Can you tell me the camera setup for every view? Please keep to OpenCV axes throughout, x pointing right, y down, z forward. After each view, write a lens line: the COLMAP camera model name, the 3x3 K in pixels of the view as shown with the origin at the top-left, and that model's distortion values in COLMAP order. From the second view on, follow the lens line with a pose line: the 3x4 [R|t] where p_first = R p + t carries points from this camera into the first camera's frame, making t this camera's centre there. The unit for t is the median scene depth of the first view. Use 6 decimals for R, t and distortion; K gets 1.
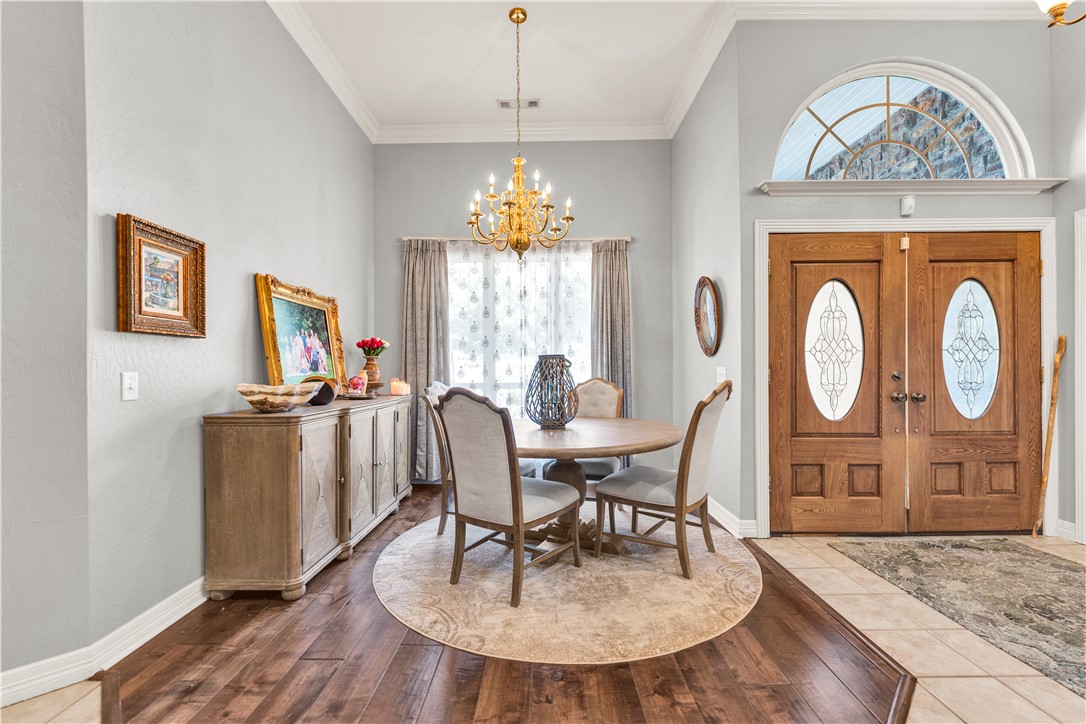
lens RADIAL K [[451.8, 0, 539.5], [0, 451.8, 367.5], [0, 0, 1]] dist [-0.001366, -0.000393]
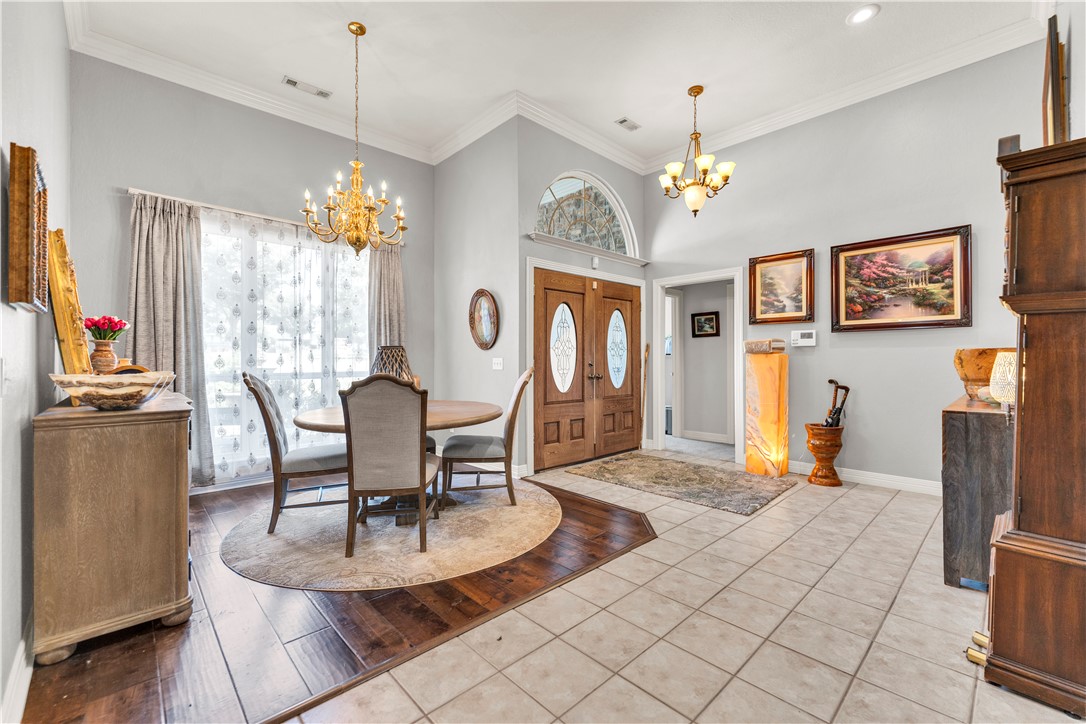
lens RADIAL K [[453.5, 0, 538.7], [0, 453.5, 354.4], [0, 0, 1]] dist [-0.000519, -0.000350]
pose [[0.725262, 0.013424, 0.688342, -0.492612], [-0.005715, 0.999893, -0.013478, 0.006301], [-0.688449, 0.005841, 0.725261, -0.077970]]
